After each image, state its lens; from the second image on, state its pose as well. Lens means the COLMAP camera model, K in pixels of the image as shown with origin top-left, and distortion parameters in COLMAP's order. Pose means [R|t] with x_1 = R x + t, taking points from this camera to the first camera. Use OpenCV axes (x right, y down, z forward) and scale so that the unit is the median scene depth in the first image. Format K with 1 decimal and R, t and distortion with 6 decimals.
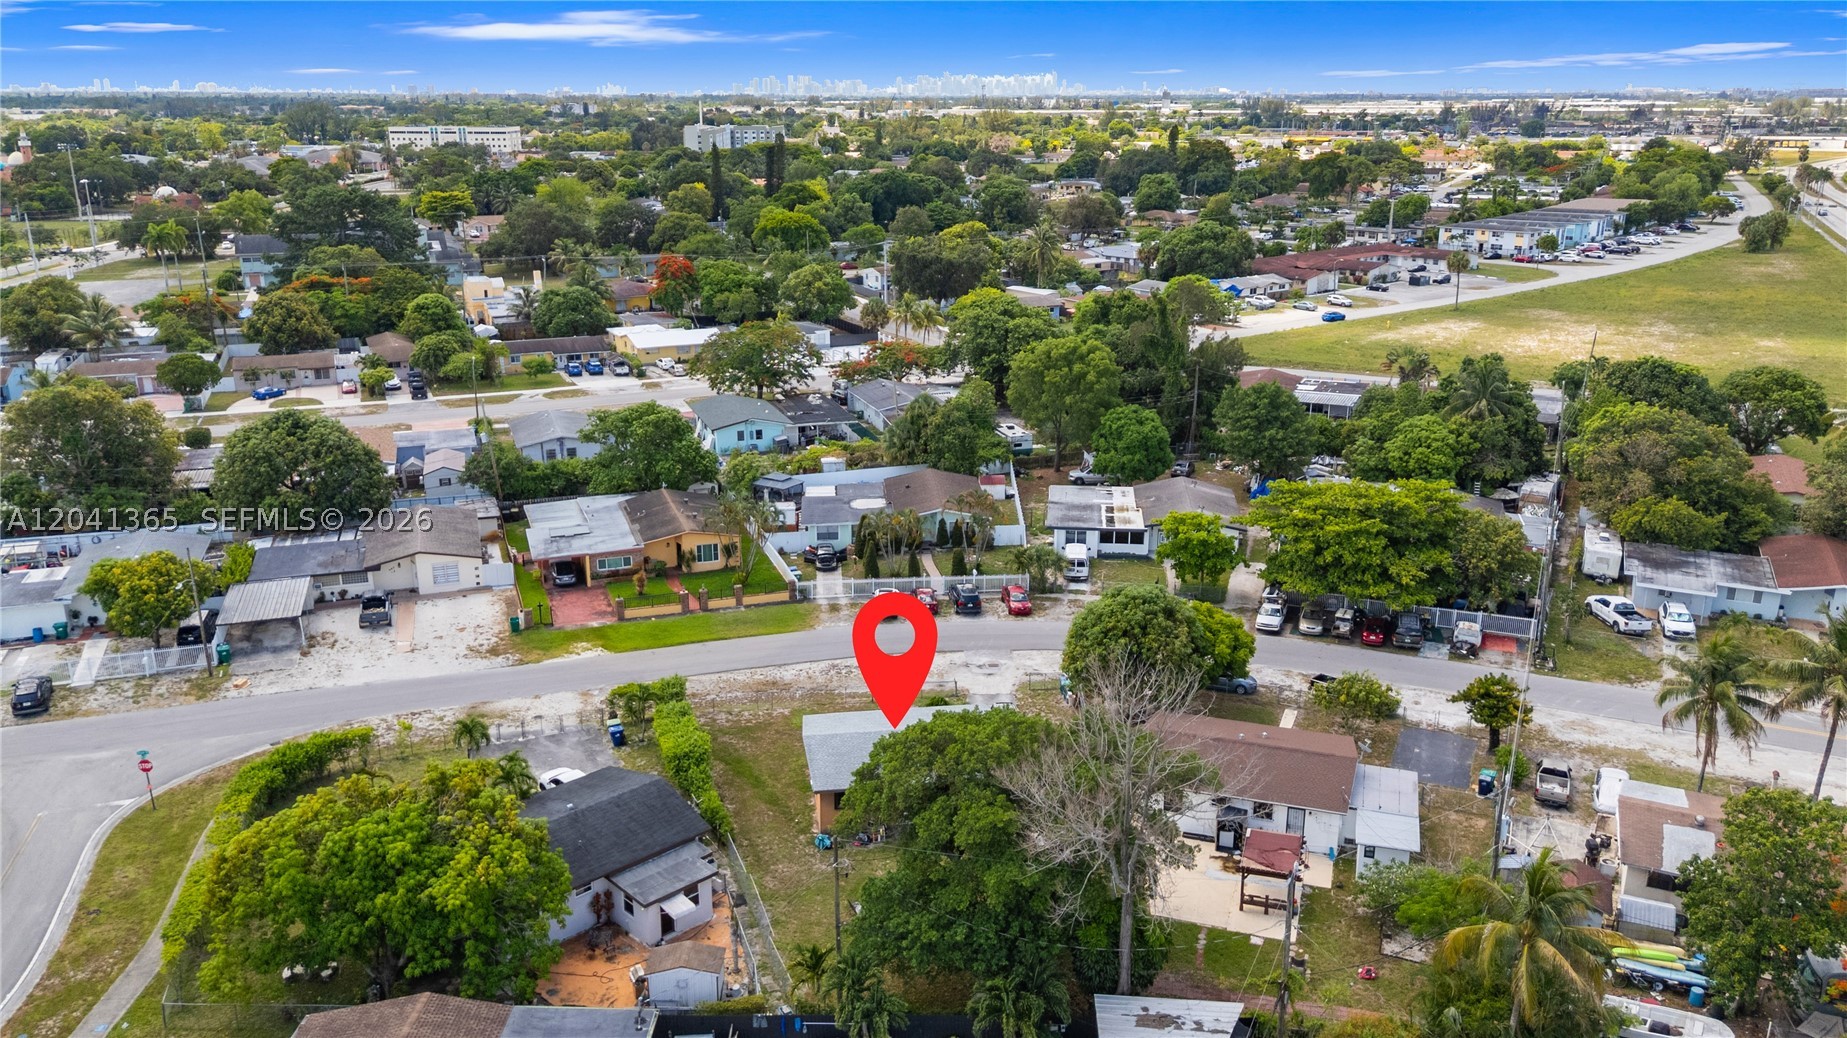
lens RADIAL K [[1377.3, 0, 922.9], [0, 1377.3, 512.6], [0, 0, 1]] dist [0.115186, -0.141087]
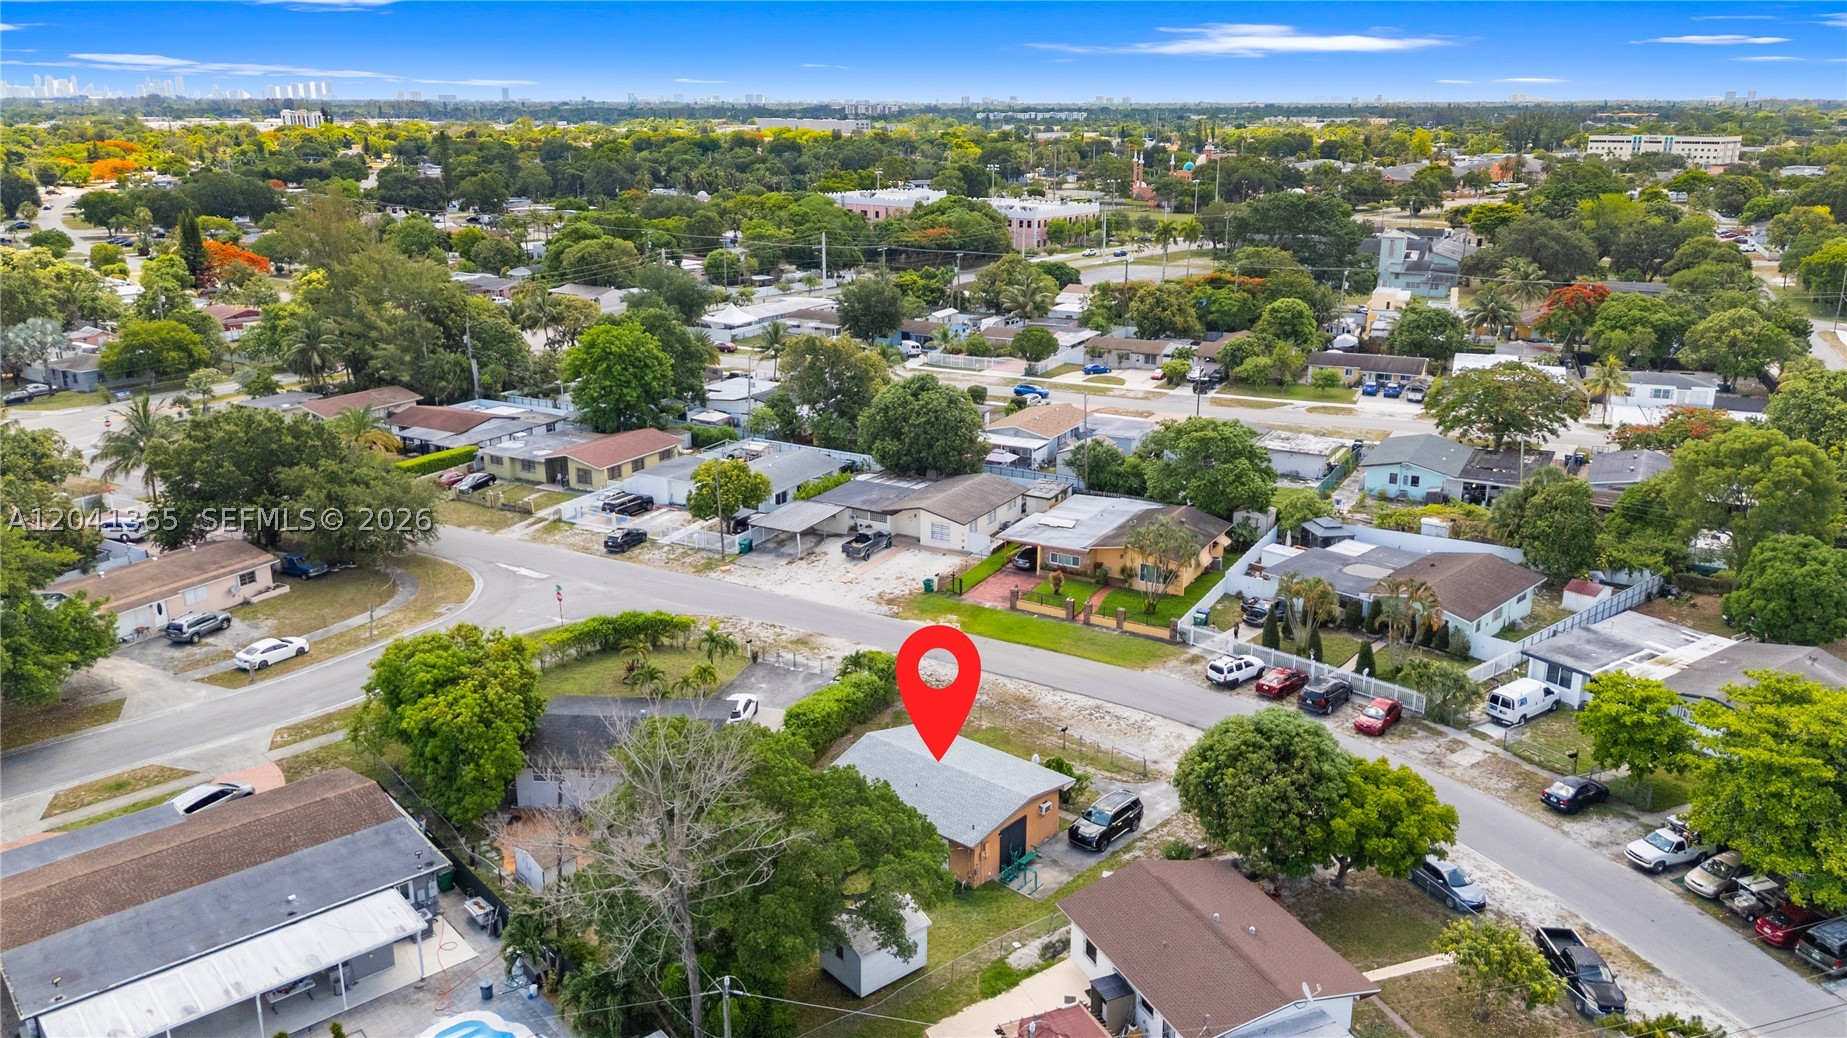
lens RADIAL K [[1377.3, 0, 922.9], [0, 1377.3, 512.6], [0, 0, 1]] dist [0.115186, -0.141087]
pose [[0.670397, 0.213533, -0.710613, 0.313387], [-0.217322, 0.972205, 0.087115, -0.046792], [0.709464, 0.096030, 0.698169, 0.150673]]
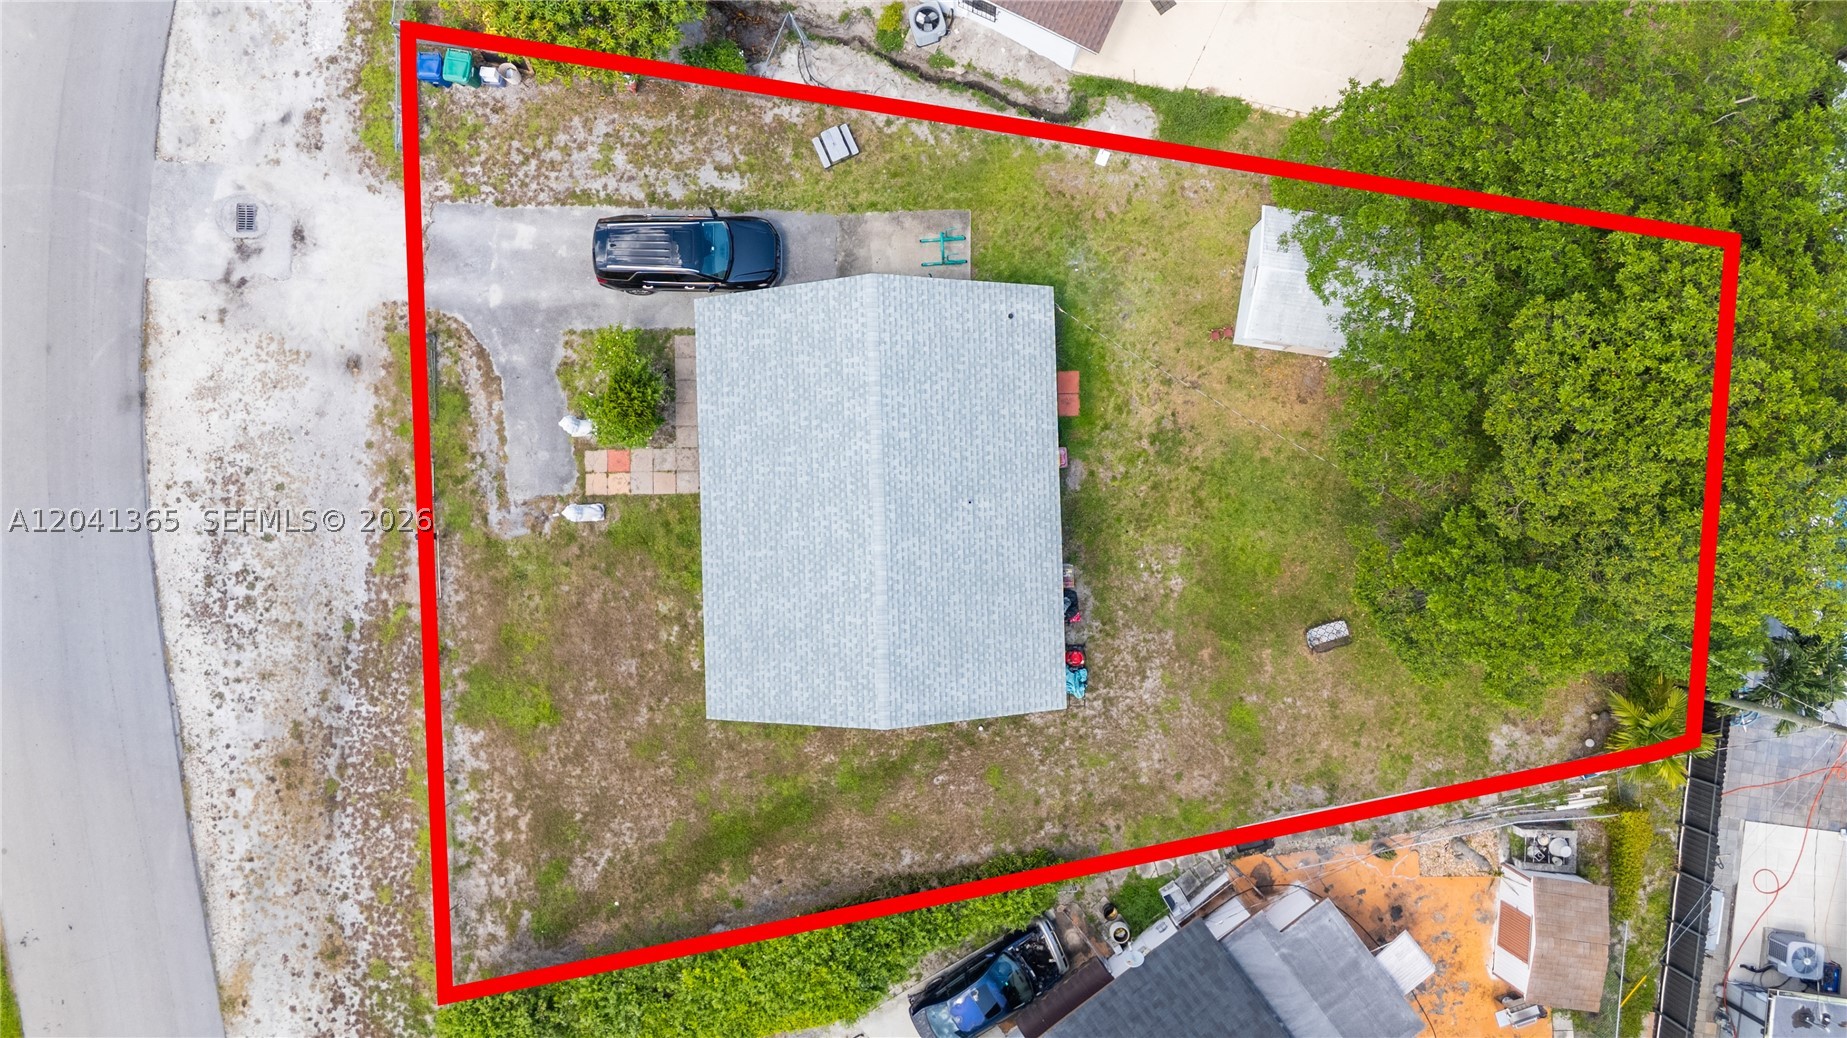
lens RADIAL K [[1348.0, 0, 923.5], [0, 1348.0, 519.0], [0, 0, 1]] dist [0.079837, -0.063892]
pose [[0.109736, -0.993813, 0.017133, -0.015485], [0.306851, 0.050268, 0.950429, -0.126266], [-0.945410, -0.099039, 0.310468, 0.430621]]
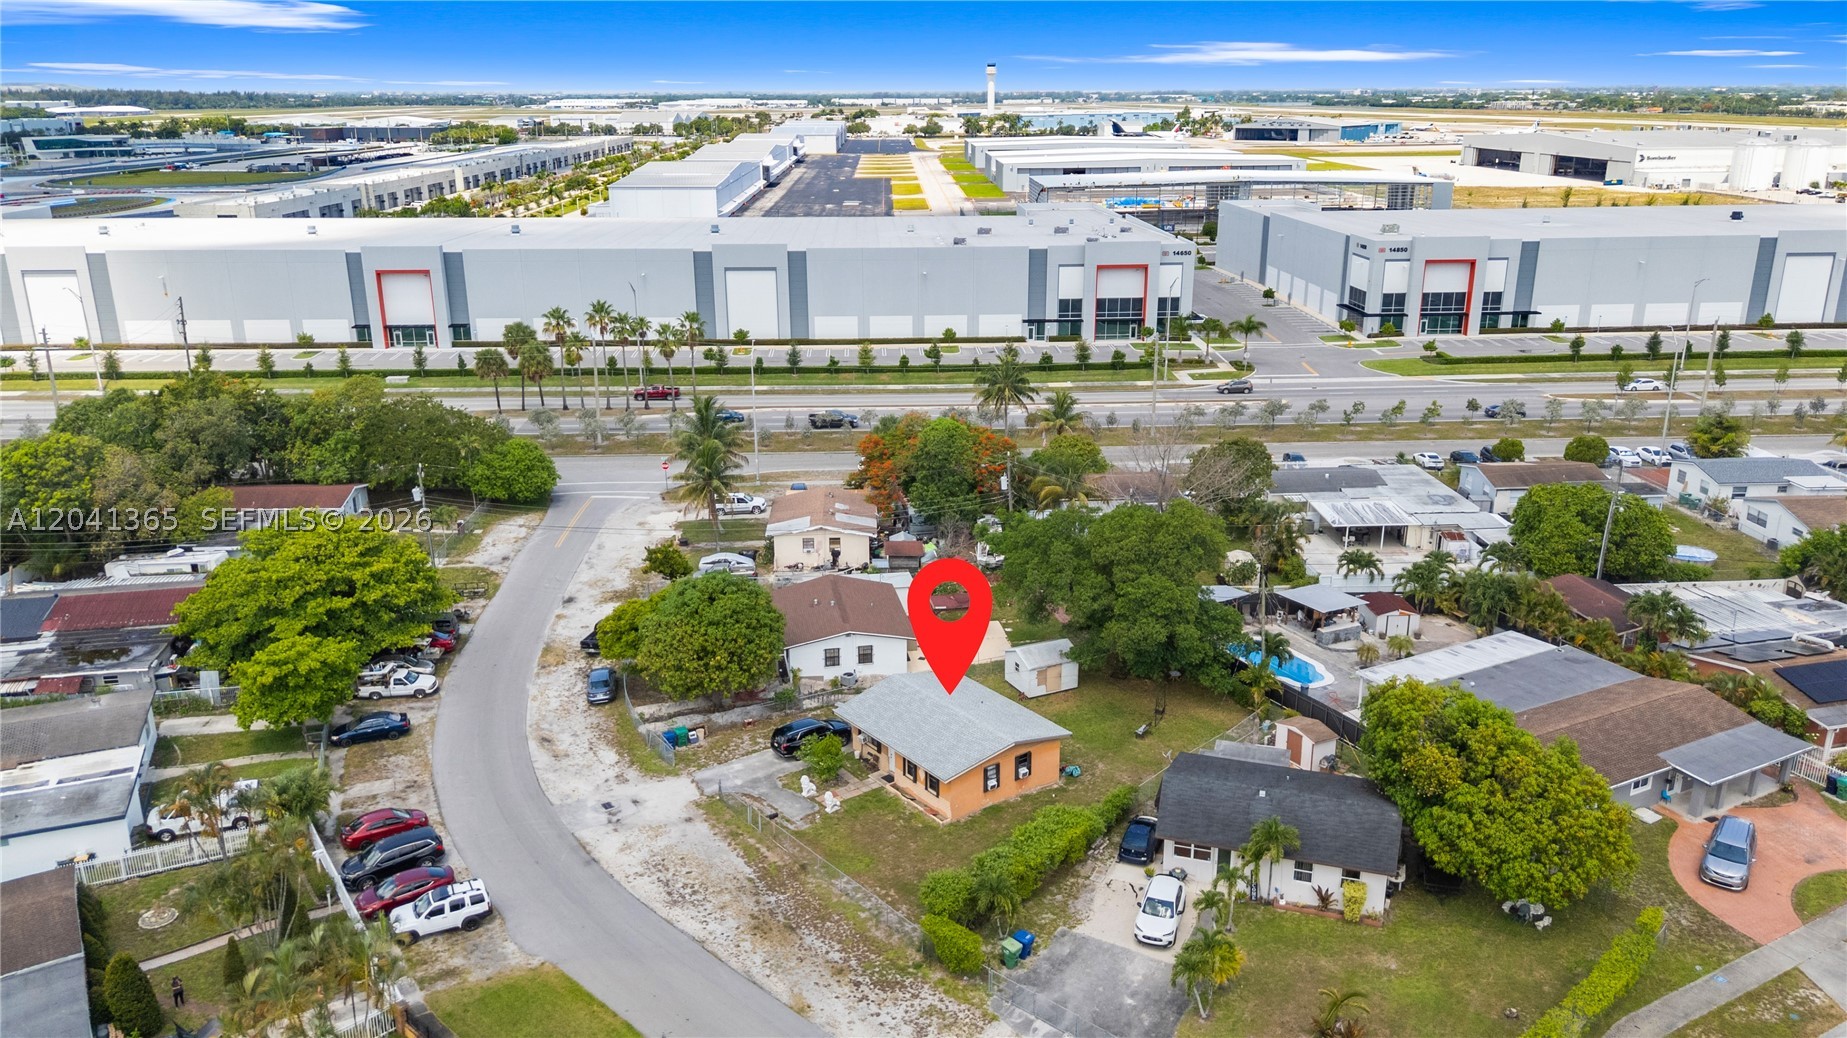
lens RADIAL K [[1335.4, 0, 923.5], [0, 1335.4, 519.0], [0, 0, 1]] dist [0.085739, -0.102243]
pose [[-0.481472, -0.260358, 0.836898, -0.410163], [0.257174, 0.870863, 0.418878, -0.196585], [-0.837882, 0.416906, -0.352339, 0.663613]]
